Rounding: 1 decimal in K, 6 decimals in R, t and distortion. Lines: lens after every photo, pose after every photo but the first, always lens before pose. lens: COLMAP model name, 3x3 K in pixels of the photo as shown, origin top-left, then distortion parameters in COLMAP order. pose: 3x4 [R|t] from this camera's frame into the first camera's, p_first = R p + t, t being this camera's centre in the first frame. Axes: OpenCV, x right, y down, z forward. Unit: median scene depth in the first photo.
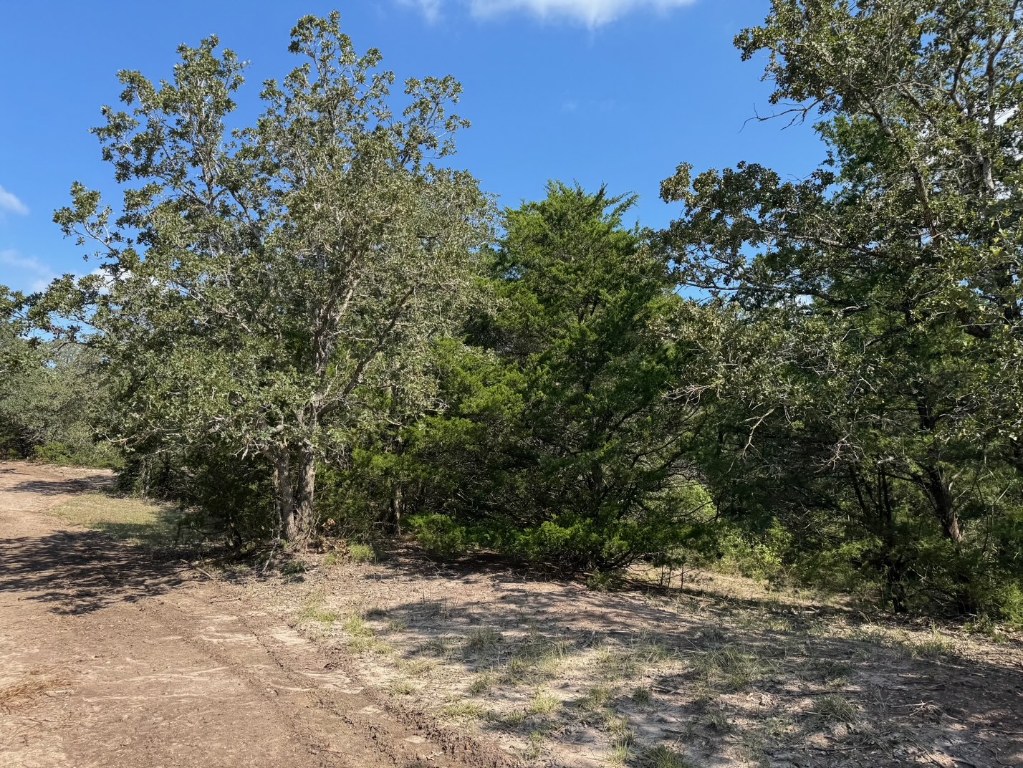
lens RADIAL K [[701.1, 0, 511.6], [0, 701.1, 382.3], [0, 0, 1]] dist [-0.002908, -0.002248]
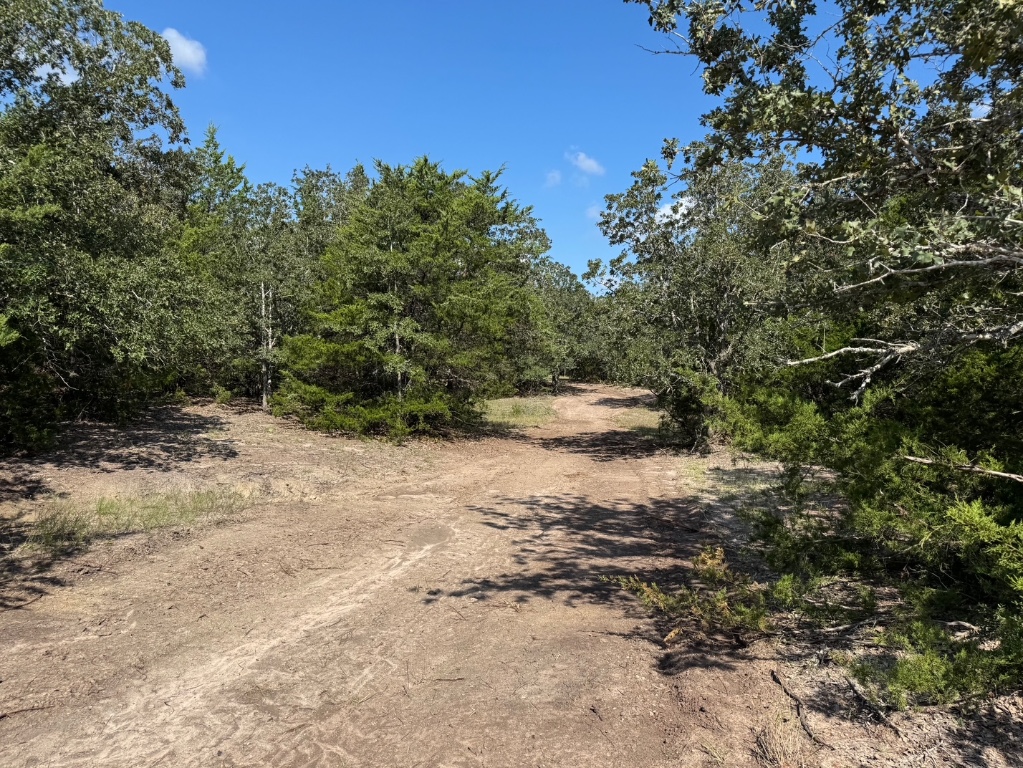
lens RADIAL K [[701.1, 0, 511.4], [0, 701.1, 383.9], [0, 0, 1]] dist [-0.002908, -0.002248]
pose [[0.731270, -0.002158, -0.682084, 0.466504], [0.084635, 0.992554, 0.087598, -0.091880], [0.676817, -0.121787, 0.726008, -0.529265]]
